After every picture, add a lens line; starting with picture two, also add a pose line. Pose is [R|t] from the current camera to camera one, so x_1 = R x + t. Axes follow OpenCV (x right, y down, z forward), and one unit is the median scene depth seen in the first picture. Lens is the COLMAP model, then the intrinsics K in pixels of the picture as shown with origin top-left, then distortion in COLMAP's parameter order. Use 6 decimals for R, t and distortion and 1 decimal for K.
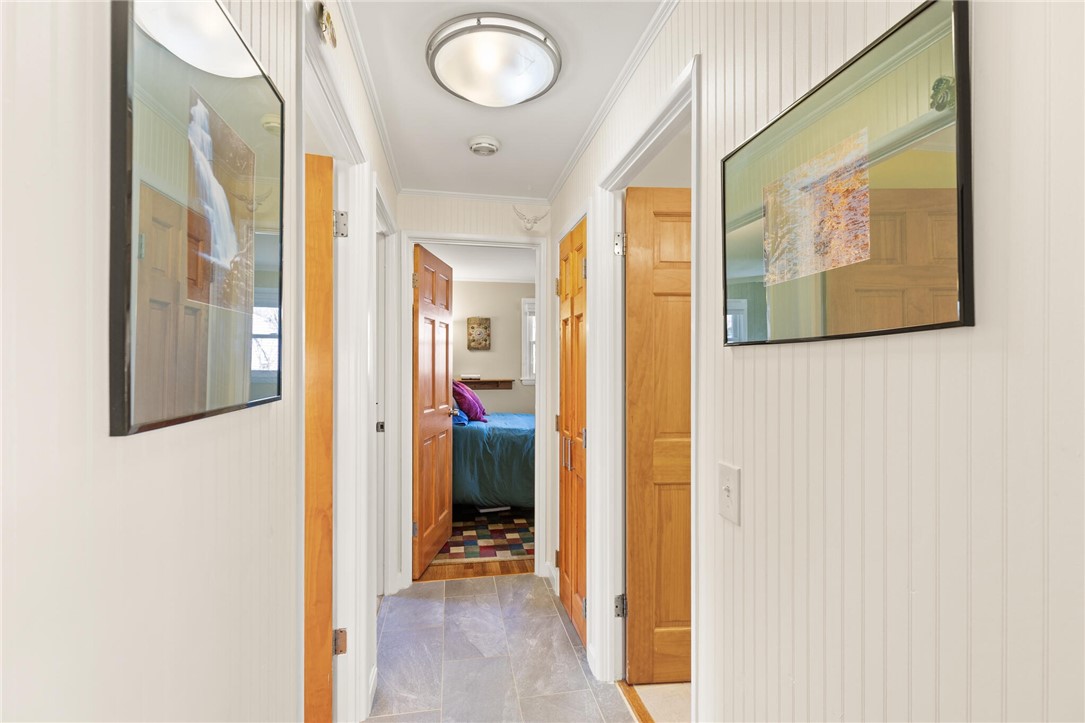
lens RADIAL K [[486.4, 0, 549.8], [0, 486.4, 364.1], [0, 0, 1]] dist [-0.000264, -0.000541]
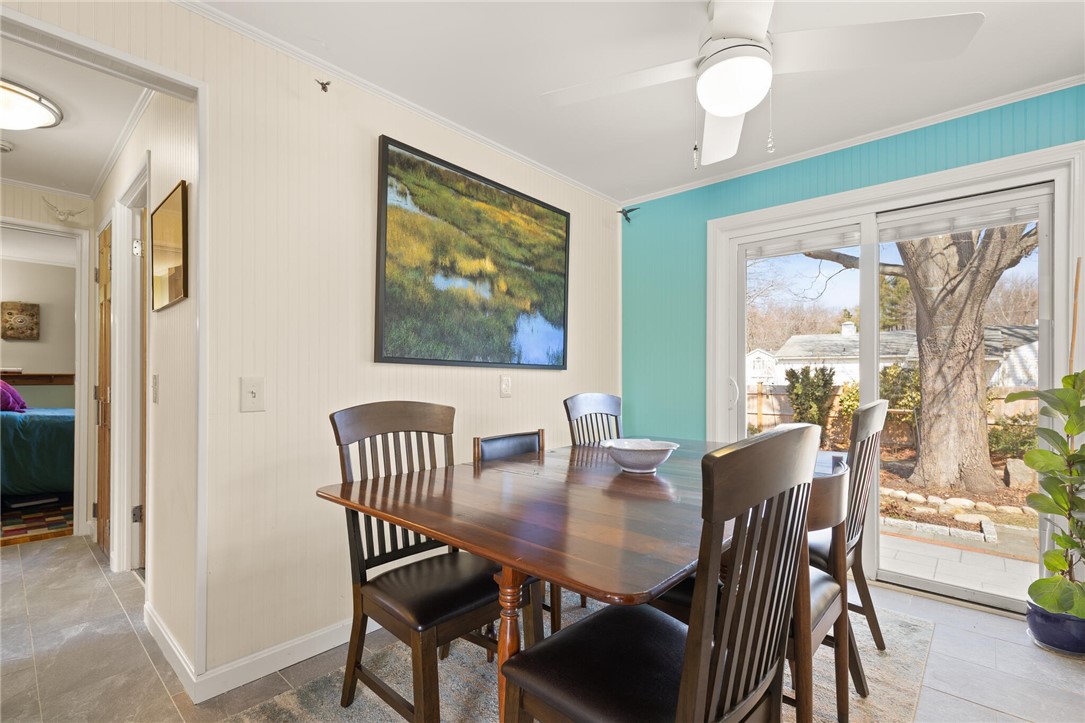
lens RADIAL K [[486.6, 0, 546.1], [0, 486.6, 375.8], [0, 0, 1]] dist [0.000752, 0.000052]
pose [[0.797888, 0.004620, 0.602788, 0.129818], [0.000030, 0.999970, -0.007703, 0.068304], [-0.602806, 0.006164, 0.797864, -0.429884]]
